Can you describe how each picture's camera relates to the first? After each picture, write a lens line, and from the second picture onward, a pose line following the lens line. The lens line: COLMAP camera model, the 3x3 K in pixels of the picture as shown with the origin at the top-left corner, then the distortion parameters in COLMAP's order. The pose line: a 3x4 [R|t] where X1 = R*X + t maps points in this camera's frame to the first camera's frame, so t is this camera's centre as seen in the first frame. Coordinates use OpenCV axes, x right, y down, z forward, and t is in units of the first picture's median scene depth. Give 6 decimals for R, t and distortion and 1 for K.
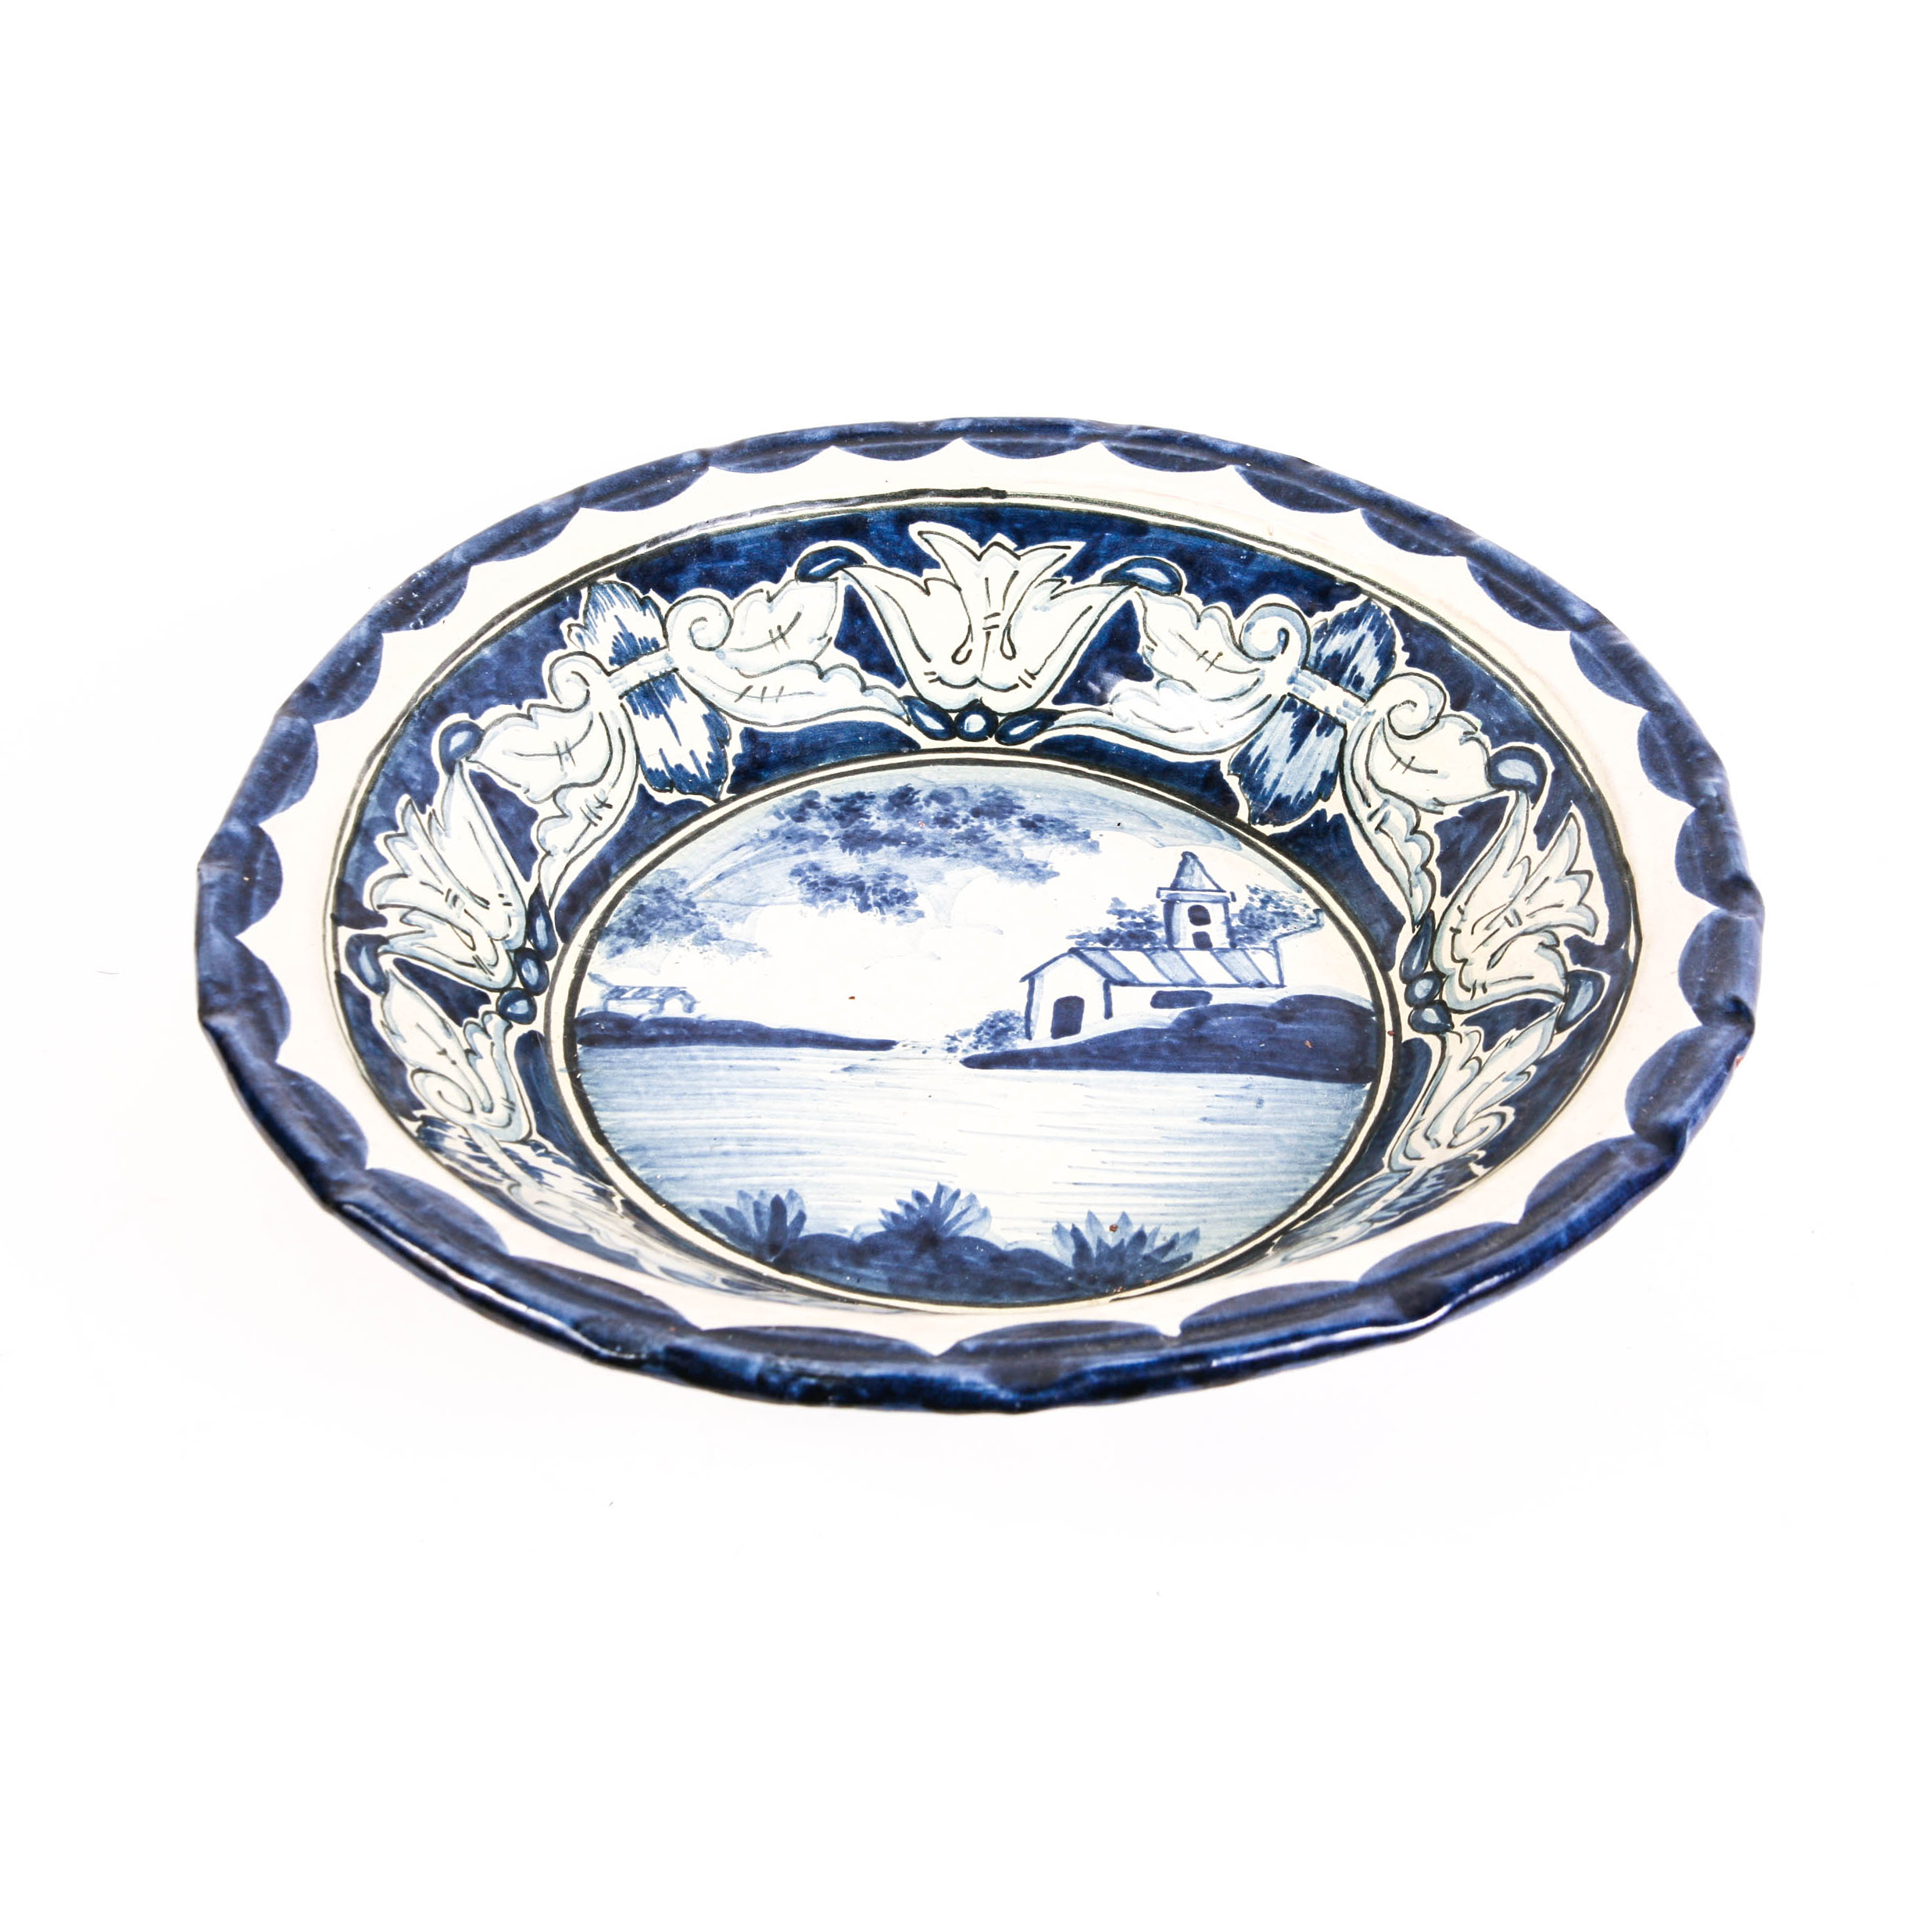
lens RADIAL K [[2727.4, 0, 965.4], [0, 2727.4, 964.4], [0, 0, 1]] dist [-0.221482, 0.000000]
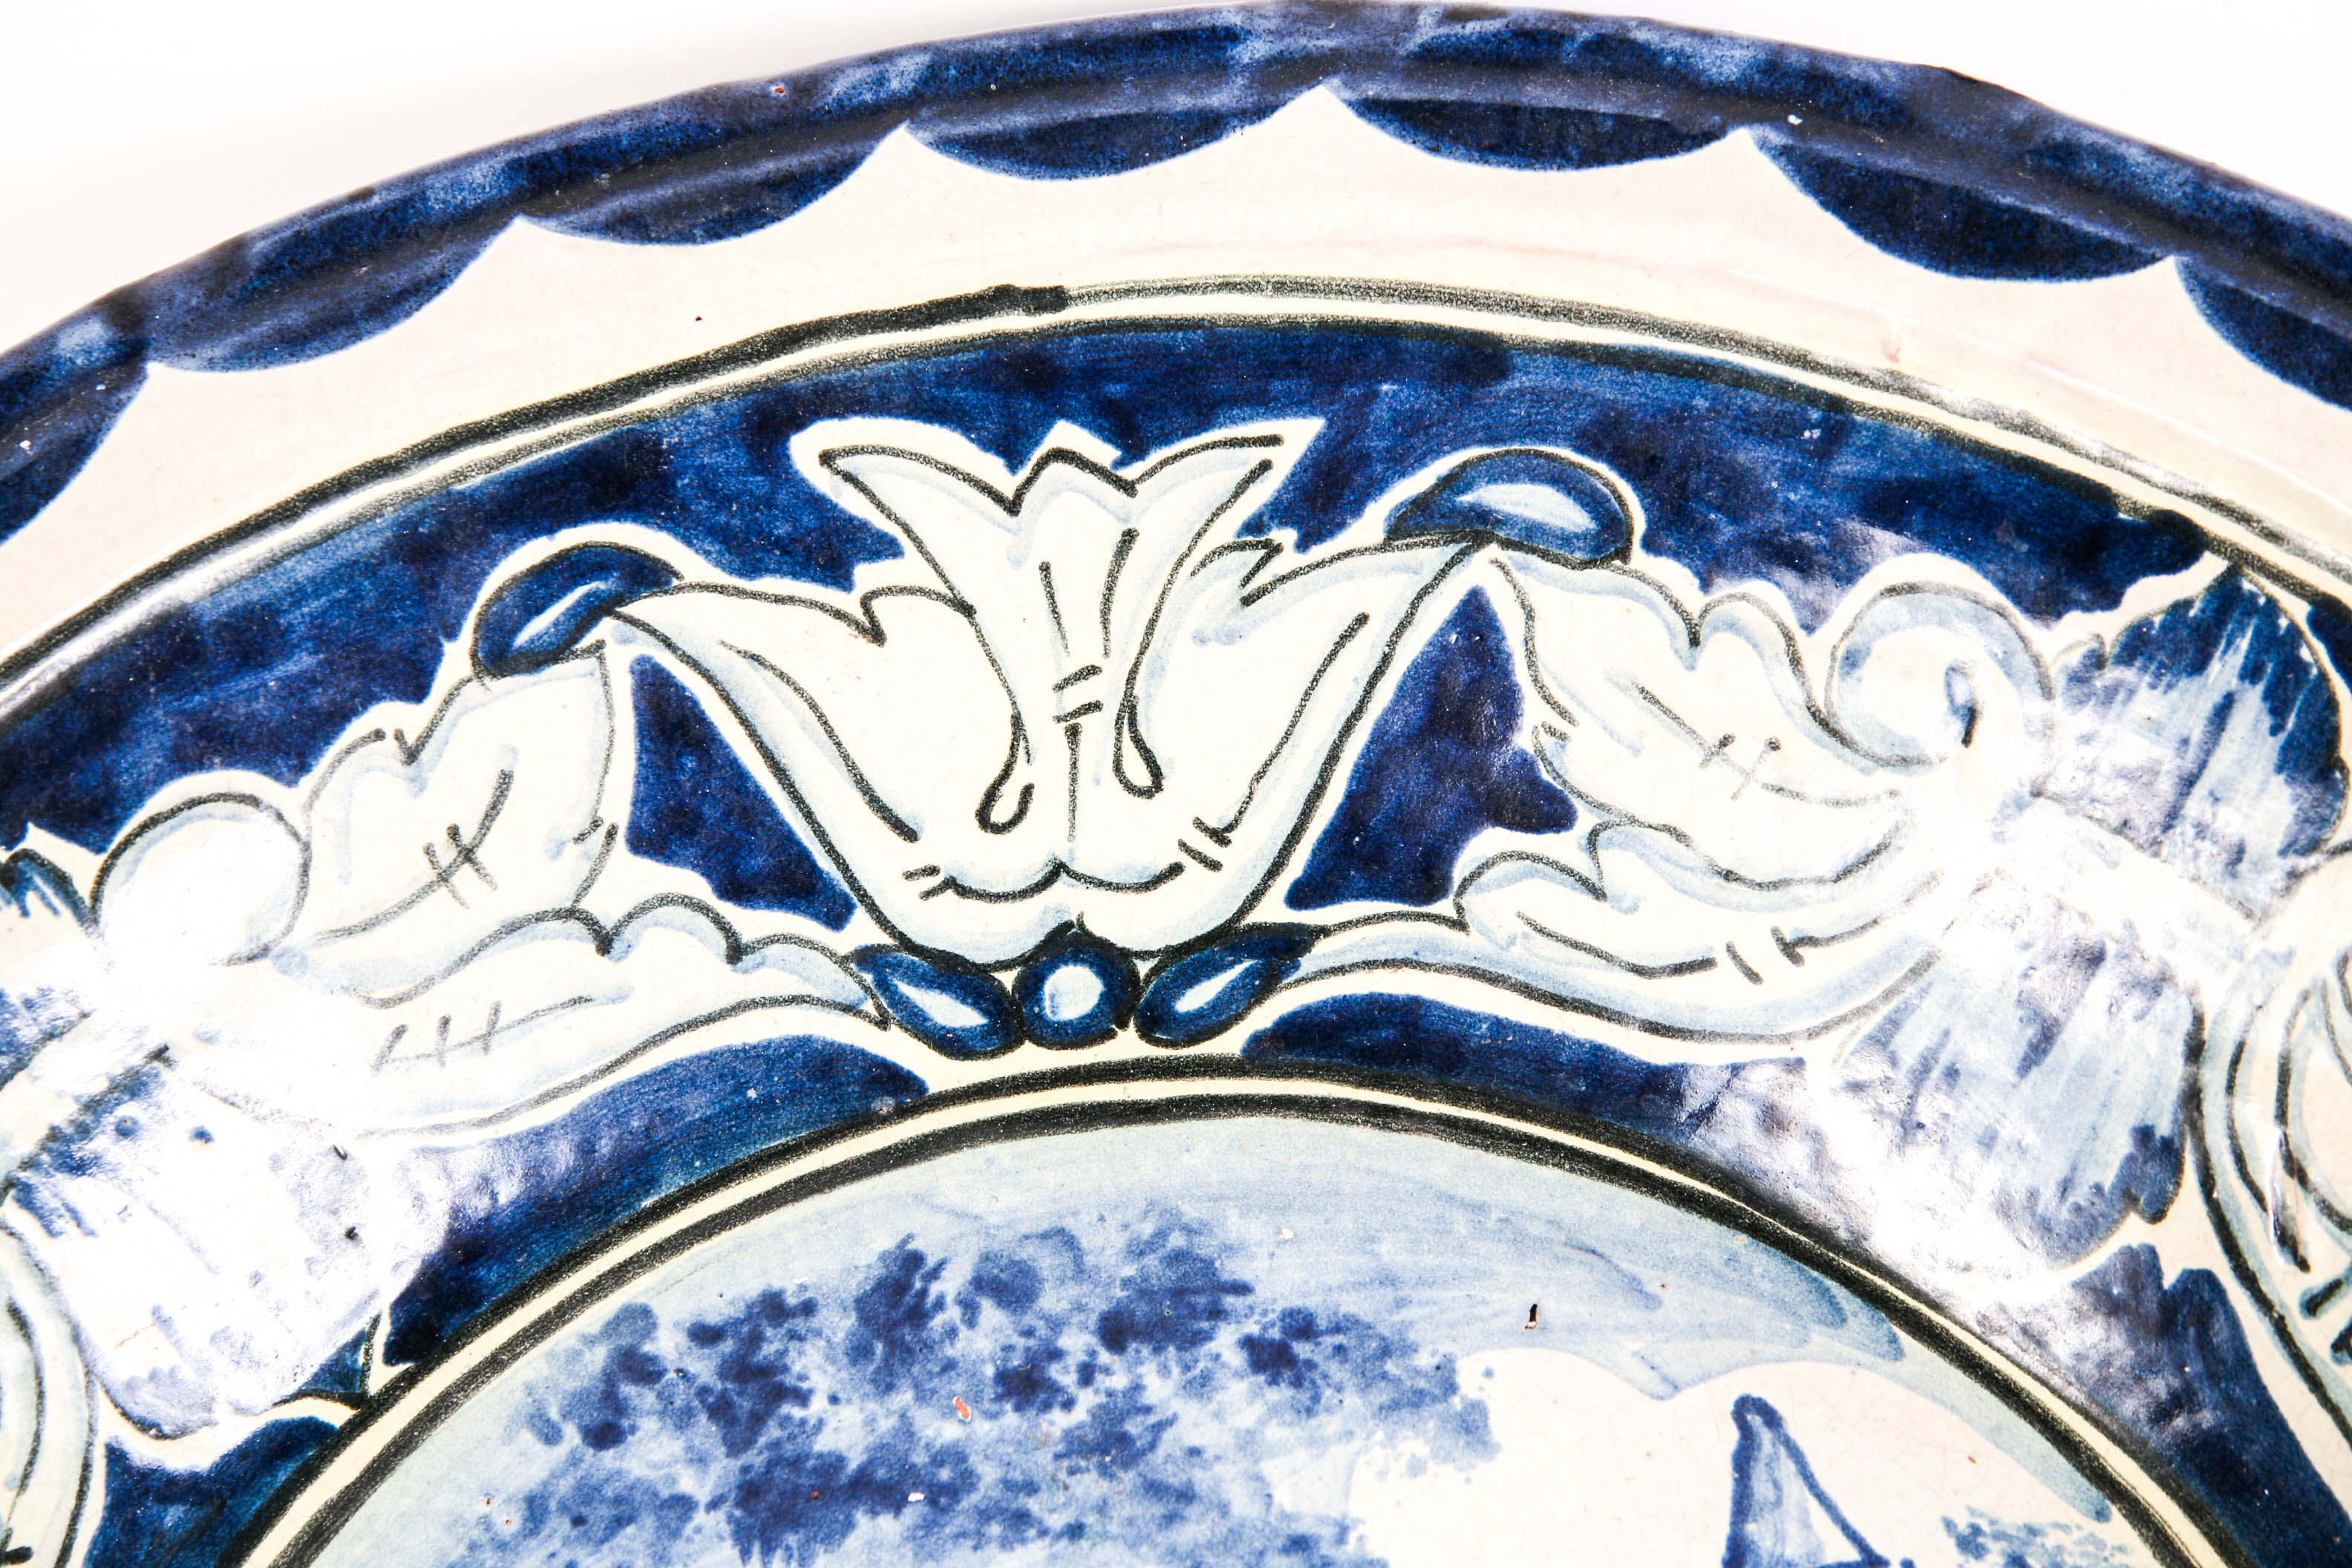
lens RADIAL K [[3739.9, 0, 1177.4], [0, 3739.9, 788.6], [0, 0, 1]] dist [0.011278, 0.000000]
pose [[0.990340, -0.137622, -0.016955, 0.029069], [0.137185, 0.954630, 0.264315, -0.243840], [-0.020190, -0.264088, 0.964287, 0.565124]]
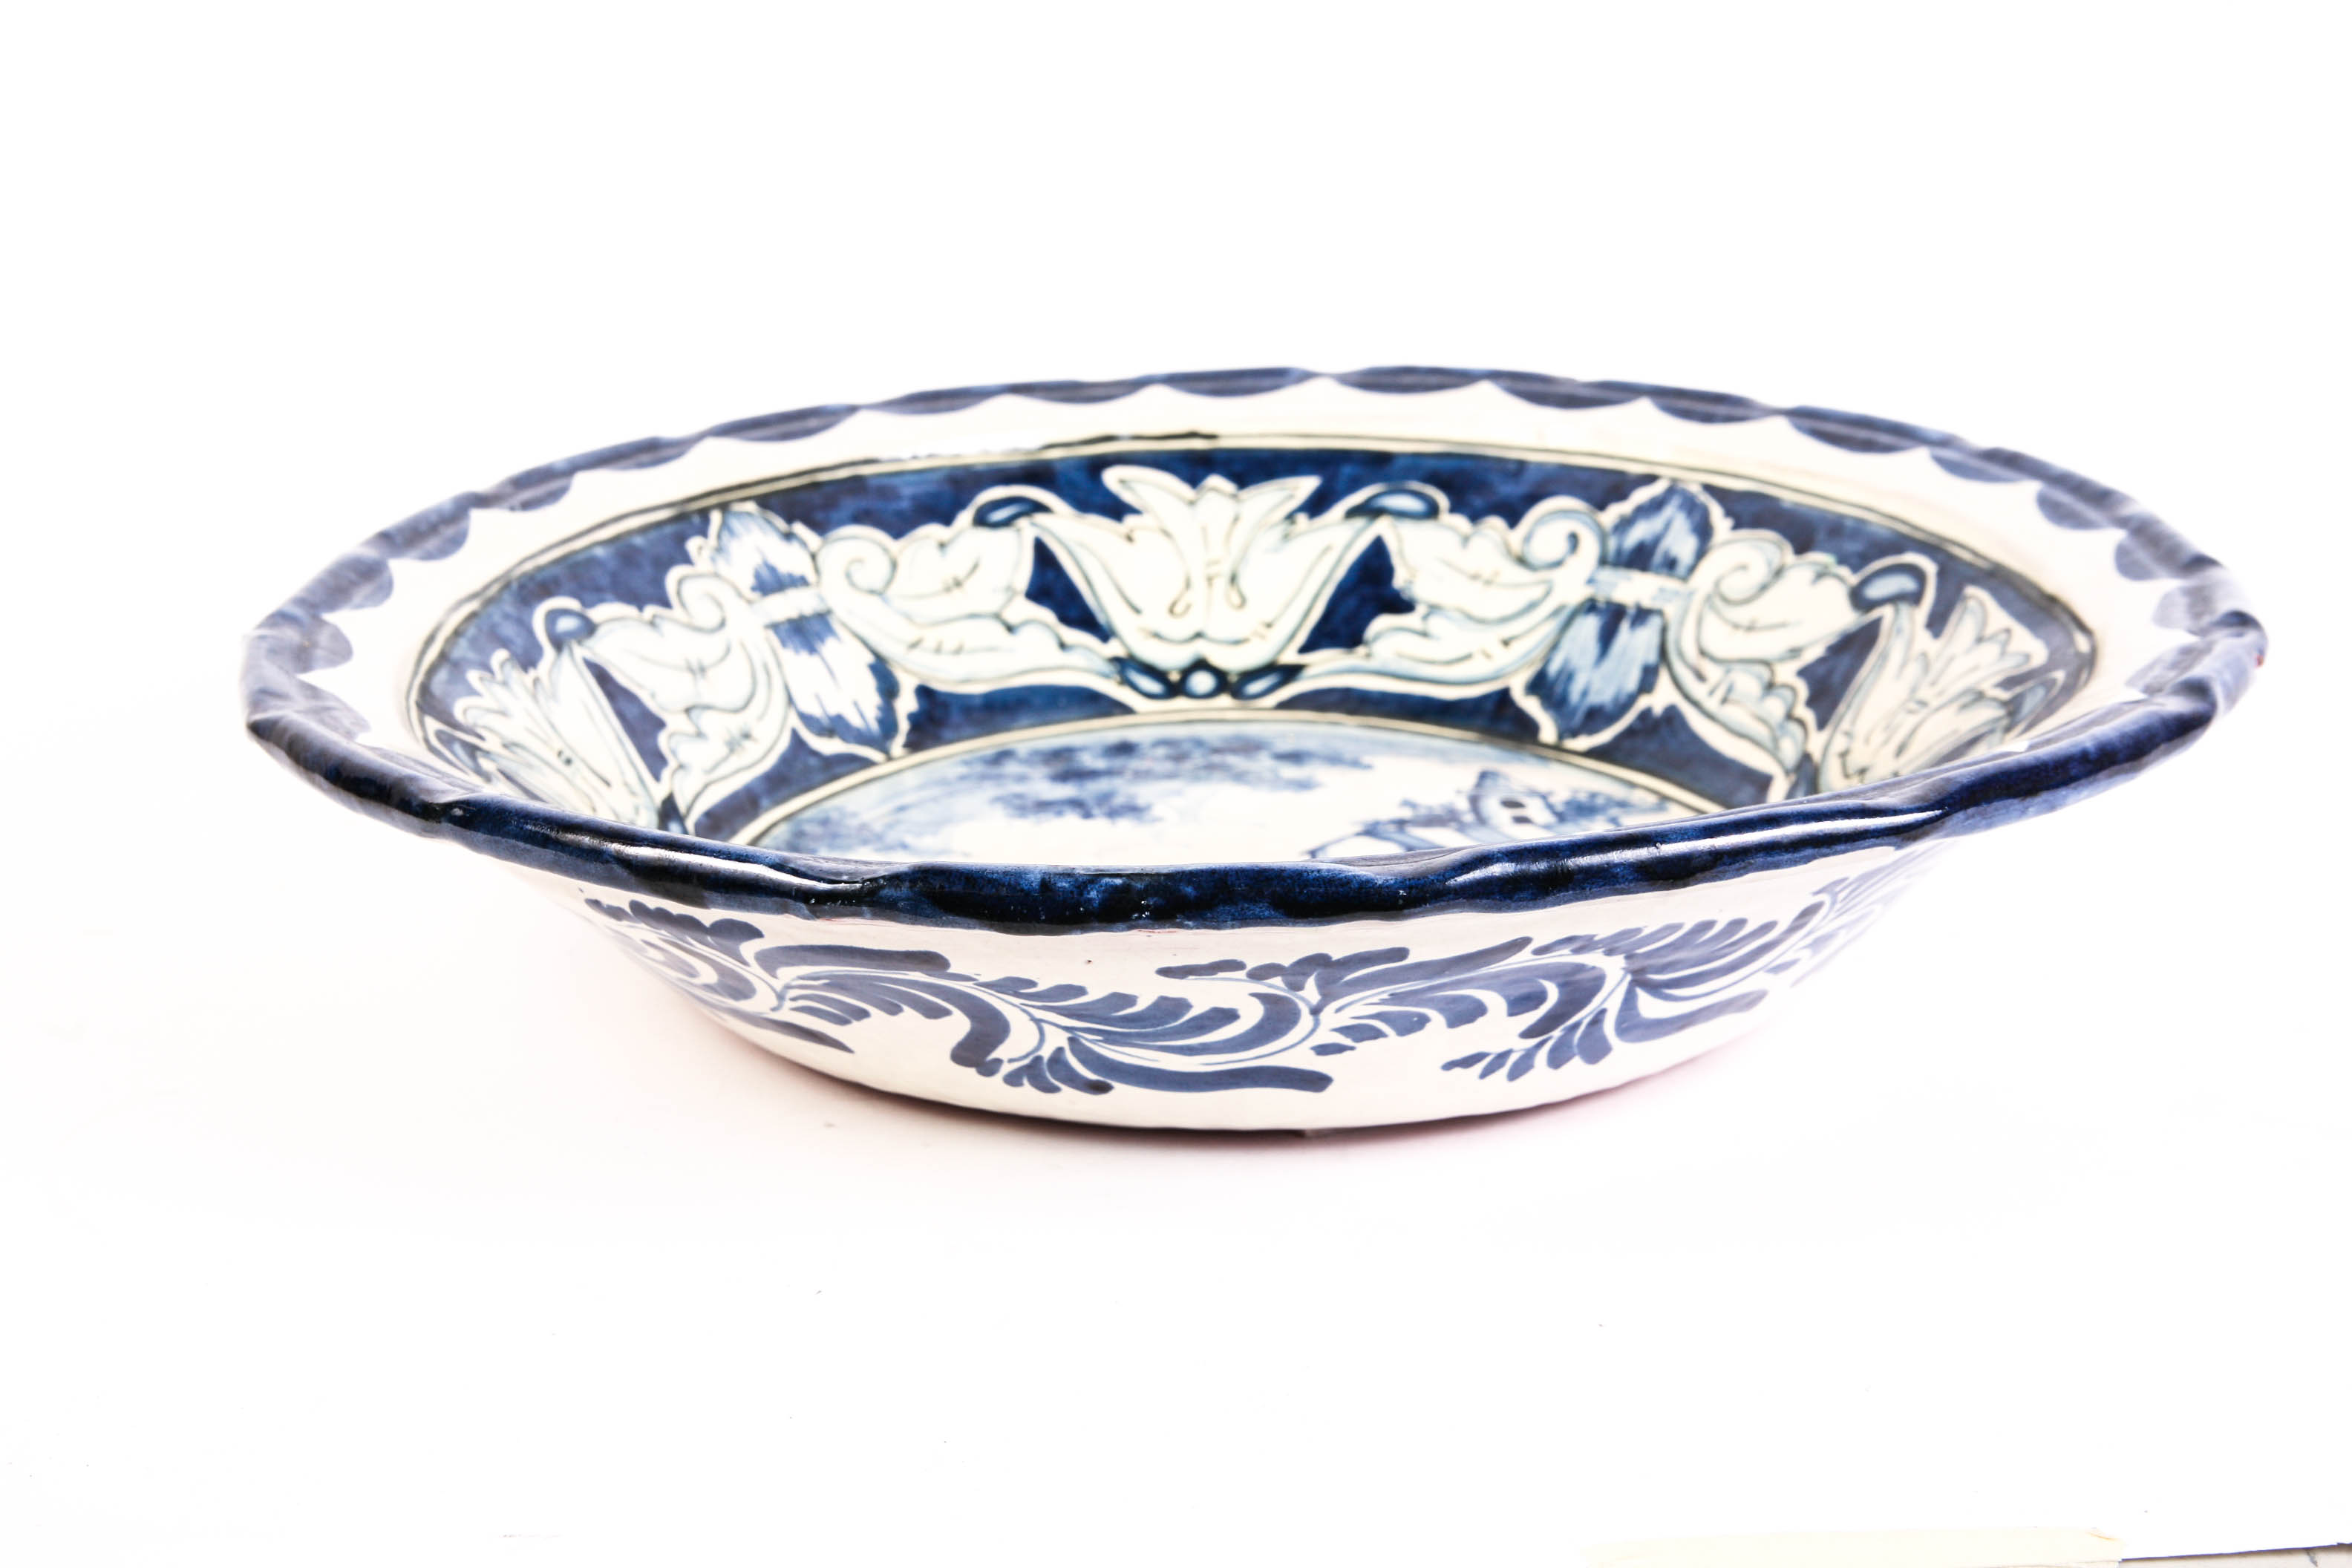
lens RADIAL K [[3257.3, 0, 1175.3], [0, 3257.3, 782.1], [0, 0, 1]] dist [-0.091771, 0.000000]
pose [[0.997250, -0.053118, 0.051687, -0.057436], [0.068716, 0.923966, -0.376252, 0.309950], [-0.027772, 0.378769, 0.925075, 0.122693]]
